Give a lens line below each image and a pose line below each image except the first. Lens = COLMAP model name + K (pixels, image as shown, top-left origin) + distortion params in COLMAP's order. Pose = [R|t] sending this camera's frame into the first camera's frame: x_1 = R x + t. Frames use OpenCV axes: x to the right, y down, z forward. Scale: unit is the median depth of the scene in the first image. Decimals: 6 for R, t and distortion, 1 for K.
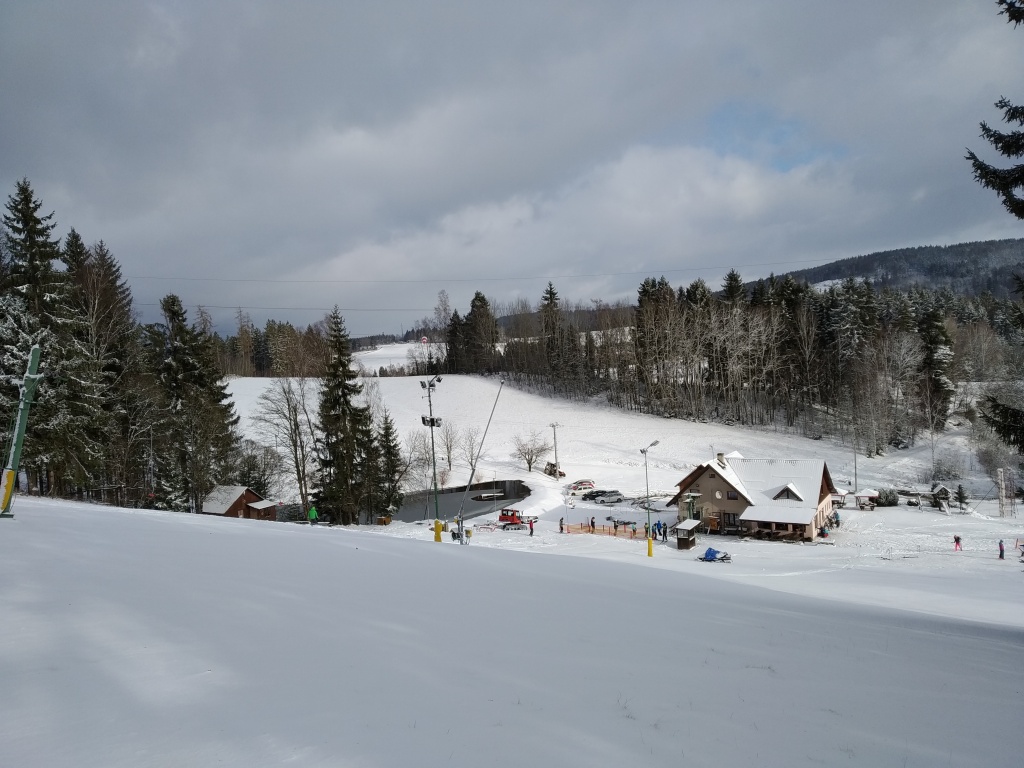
lens RADIAL K [[775.6, 0, 512.0], [0, 775.6, 384.0], [0, 0, 1]] dist [0.034471, -0.044712]
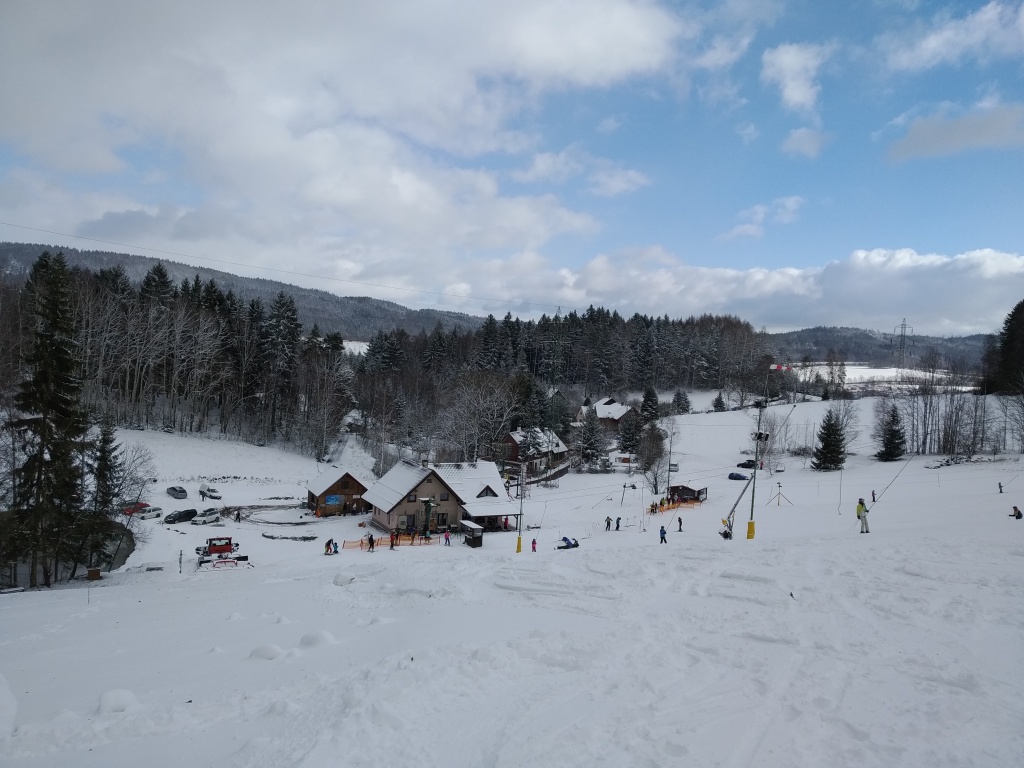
lens RADIAL K [[775.6, 0, 512.0], [0, 775.6, 384.0], [0, 0, 1]] dist [0.034471, -0.044712]
pose [[0.456772, 0.042964, 0.888546, -0.360019], [-0.040260, 0.998808, -0.027599, 0.004186], [-0.888672, -0.023166, 0.457958, 0.222916]]
